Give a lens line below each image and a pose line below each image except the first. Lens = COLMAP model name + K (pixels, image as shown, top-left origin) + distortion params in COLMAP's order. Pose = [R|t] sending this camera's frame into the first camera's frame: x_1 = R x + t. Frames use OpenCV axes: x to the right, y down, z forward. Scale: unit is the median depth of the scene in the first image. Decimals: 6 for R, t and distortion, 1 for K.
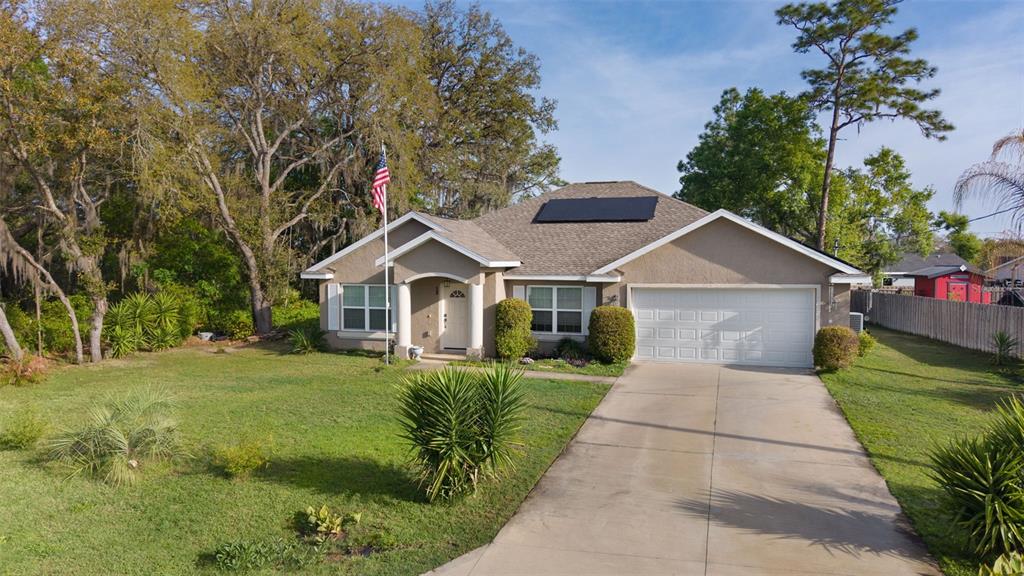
lens RADIAL K [[701.0, 0, 509.2], [0, 701.0, 283.5], [0, 0, 1]] dist [0.030508, -0.037786]
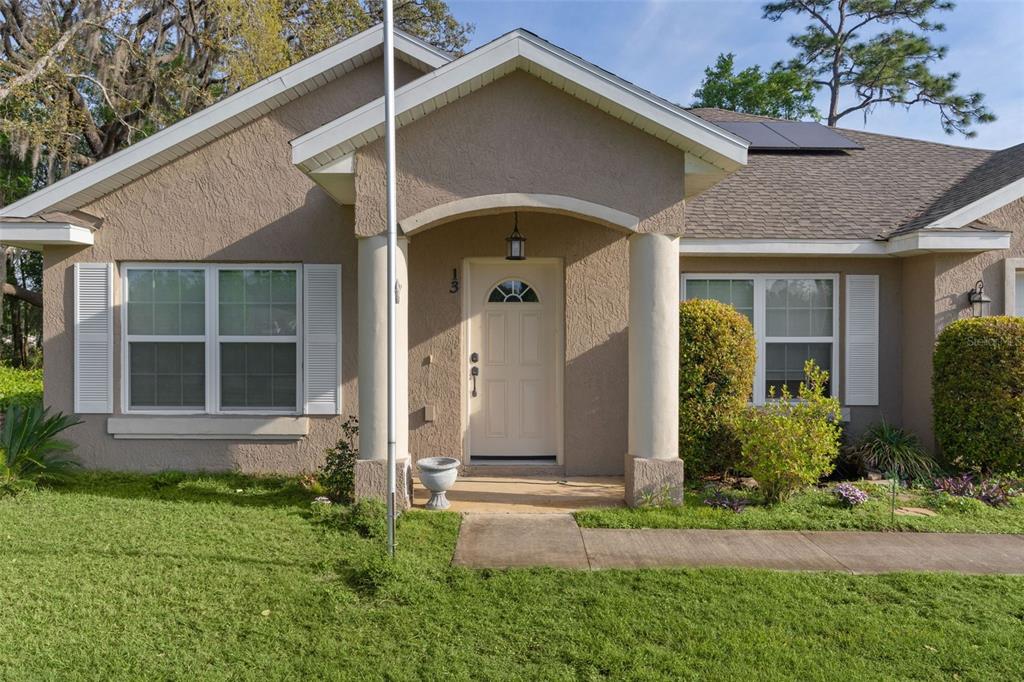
lens RADIAL K [[746.1, 0, 494.9], [0, 746.1, 339.6], [0, 0, 1]] dist [0.003148, 0.000774]
pose [[0.953983, -0.002032, 0.299854, -0.188759], [0.009372, 0.999691, -0.023042, 0.045420], [-0.299714, 0.024792, 0.953707, 0.661952]]
